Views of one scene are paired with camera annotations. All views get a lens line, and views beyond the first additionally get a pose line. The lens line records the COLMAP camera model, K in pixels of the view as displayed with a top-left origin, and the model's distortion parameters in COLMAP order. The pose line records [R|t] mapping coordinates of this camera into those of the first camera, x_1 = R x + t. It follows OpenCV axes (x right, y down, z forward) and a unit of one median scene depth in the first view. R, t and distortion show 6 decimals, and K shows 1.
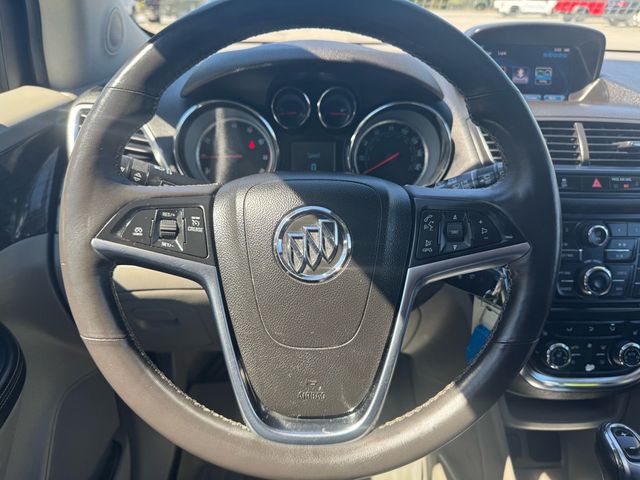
lens RADIAL K [[460.1, 0, 322.1], [0, 460.1, 241.2], [0, 0, 1]] dist [0.005606, -0.001548]
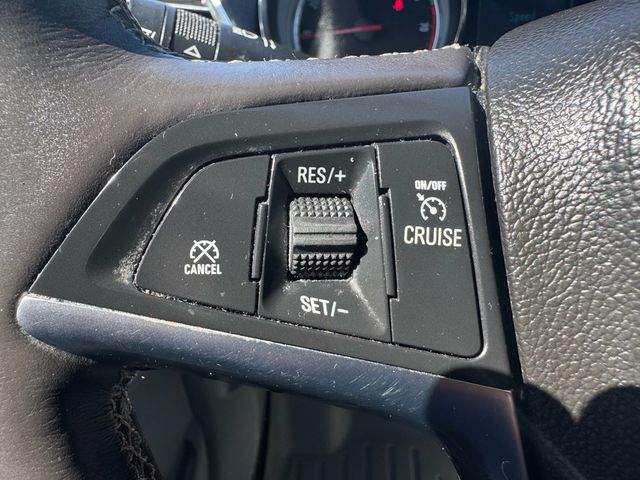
lens RADIAL K [[534.5, 0, 320.0], [0, 534.5, 240.0], [0, 0, 1]] dist [-0.008590, -0.003689]
pose [[0.986437, -0.000766, -0.164137, -0.157453], [0.024175, 0.989762, 0.140666, -0.034745], [0.162348, -0.142726, 0.976357, 0.397076]]
